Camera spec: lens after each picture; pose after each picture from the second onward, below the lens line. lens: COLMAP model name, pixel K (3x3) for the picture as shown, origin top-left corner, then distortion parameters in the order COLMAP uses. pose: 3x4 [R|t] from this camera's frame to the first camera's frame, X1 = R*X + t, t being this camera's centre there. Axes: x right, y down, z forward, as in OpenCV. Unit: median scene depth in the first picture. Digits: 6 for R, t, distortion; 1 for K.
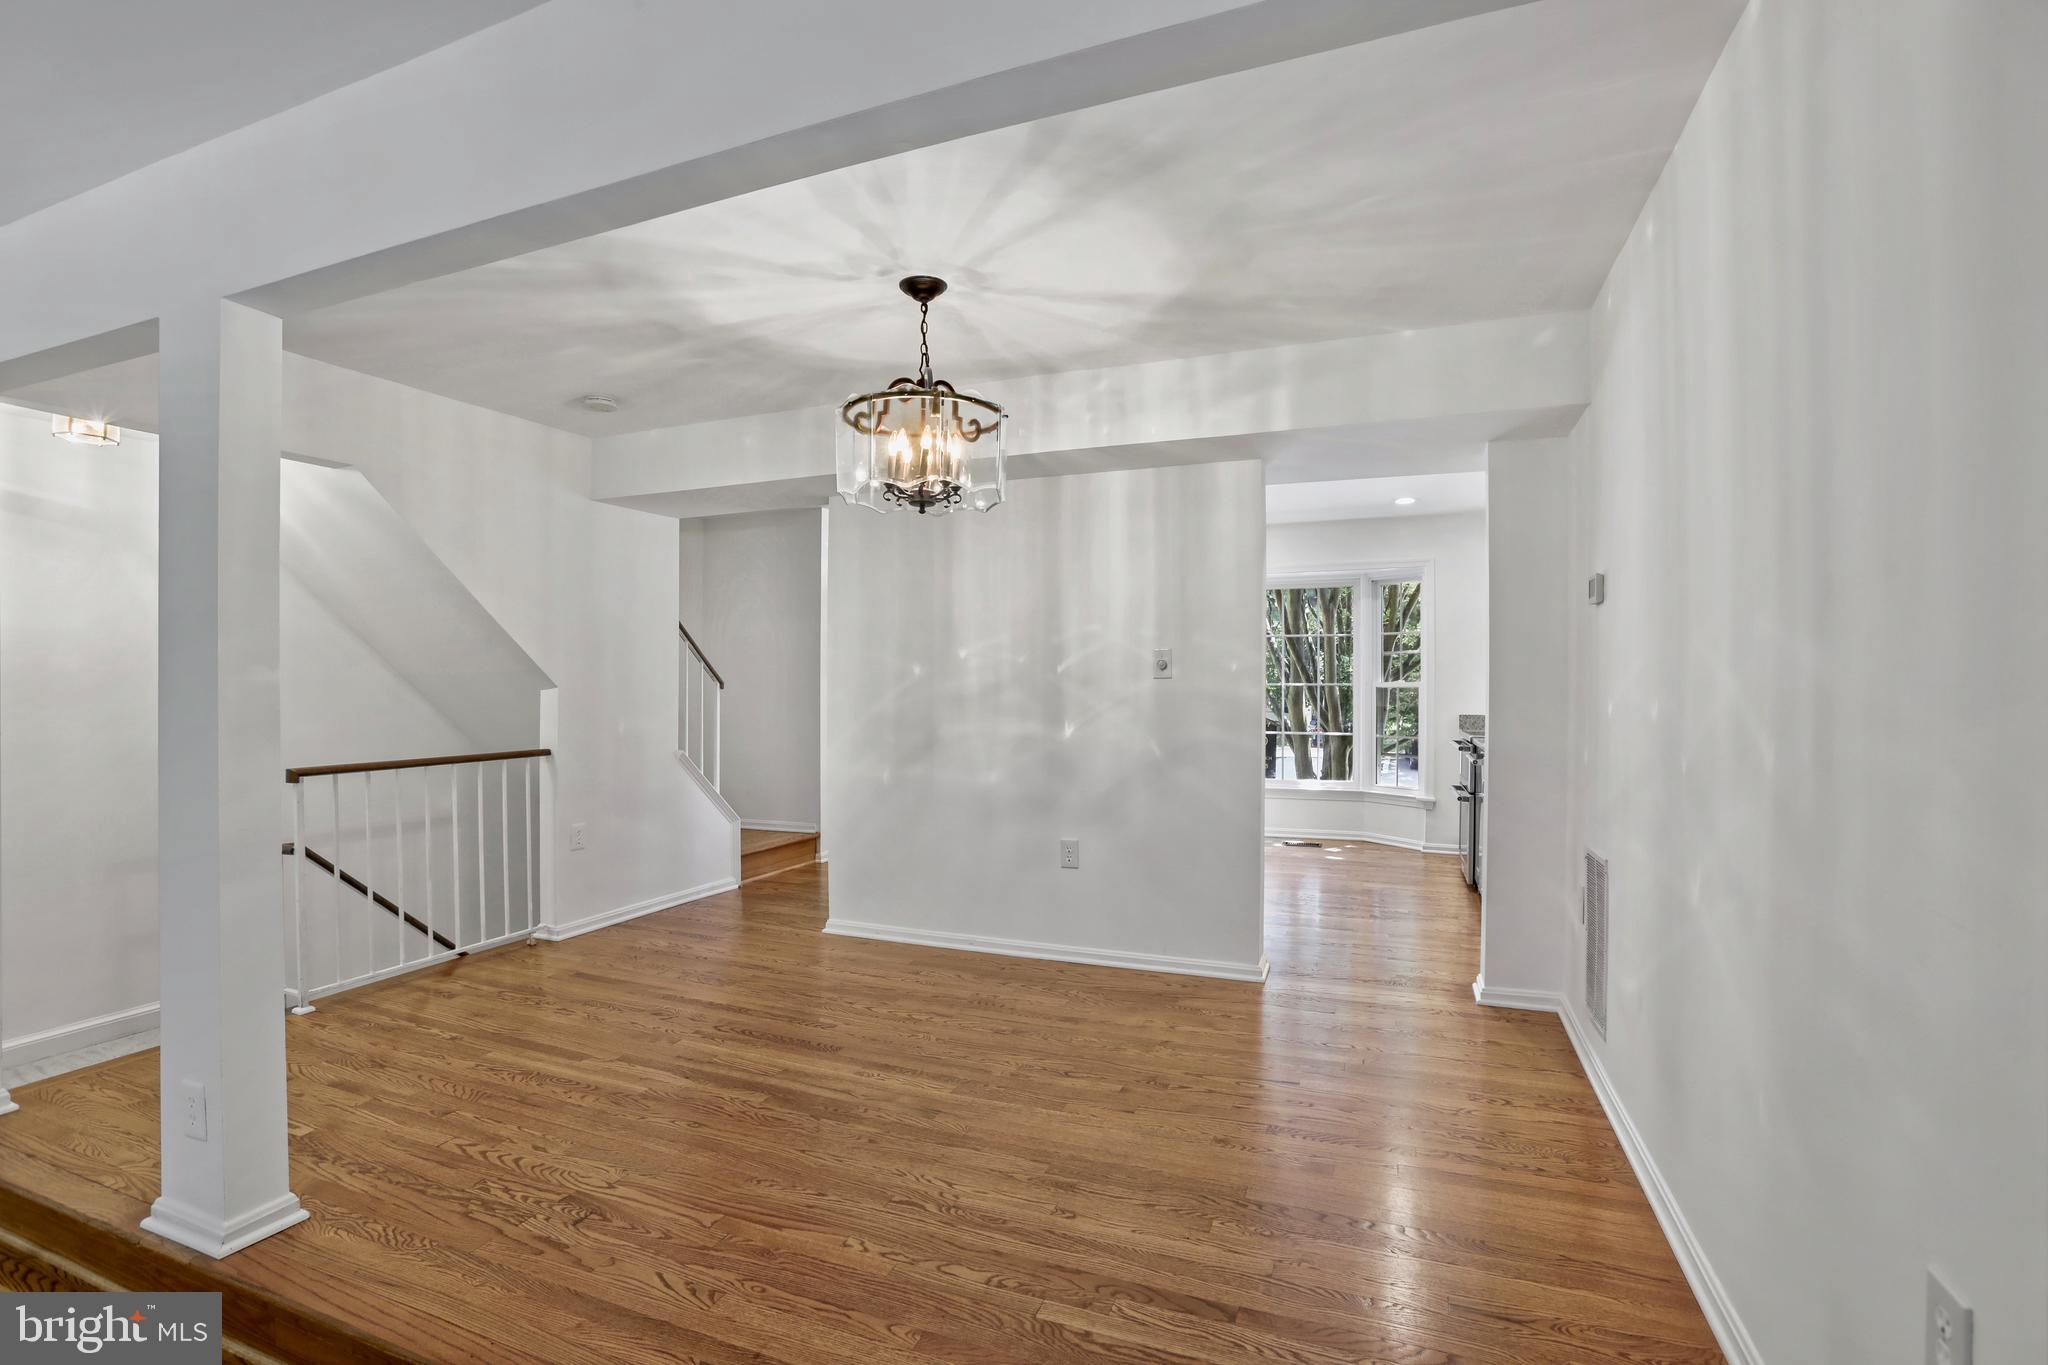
lens RADIAL K [[952.2, 0, 1020.7], [0, 952.2, 691.2], [0, 0, 1]] dist [-0.051776, 0.010628]
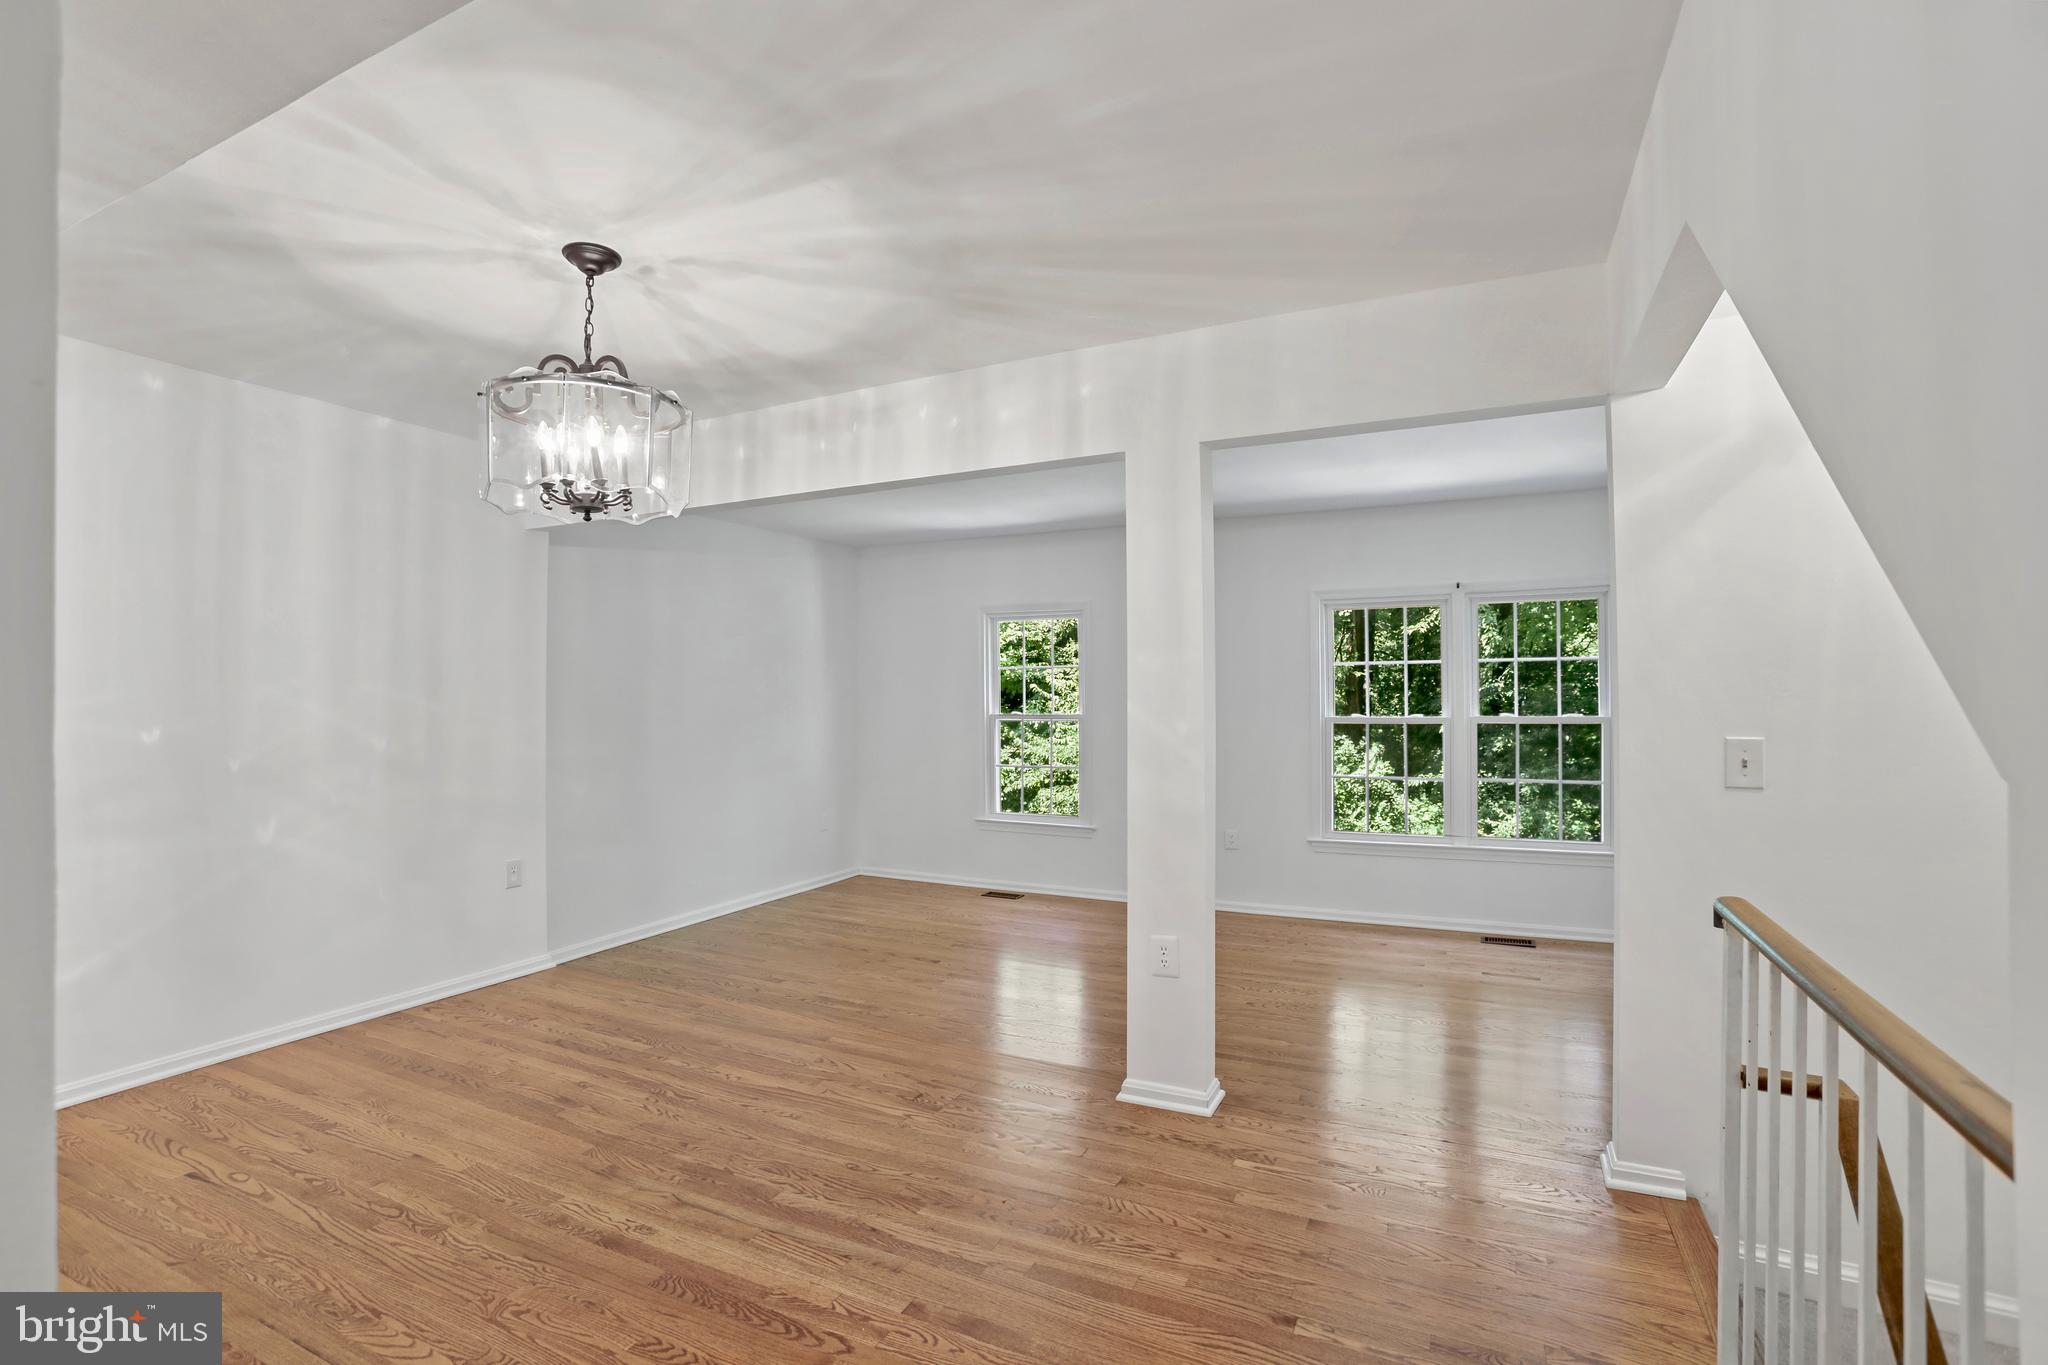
lens RADIAL K [[952.2, 0, 1014.6], [0, 952.2, 689.8], [0, 0, 1]] dist [-0.051776, 0.010628]
pose [[-0.997384, 0.005503, 0.072082, -0.554382], [0.005379, 0.999984, -0.001904, -0.030374], [-0.072092, -0.001511, -0.997397, 1.844436]]
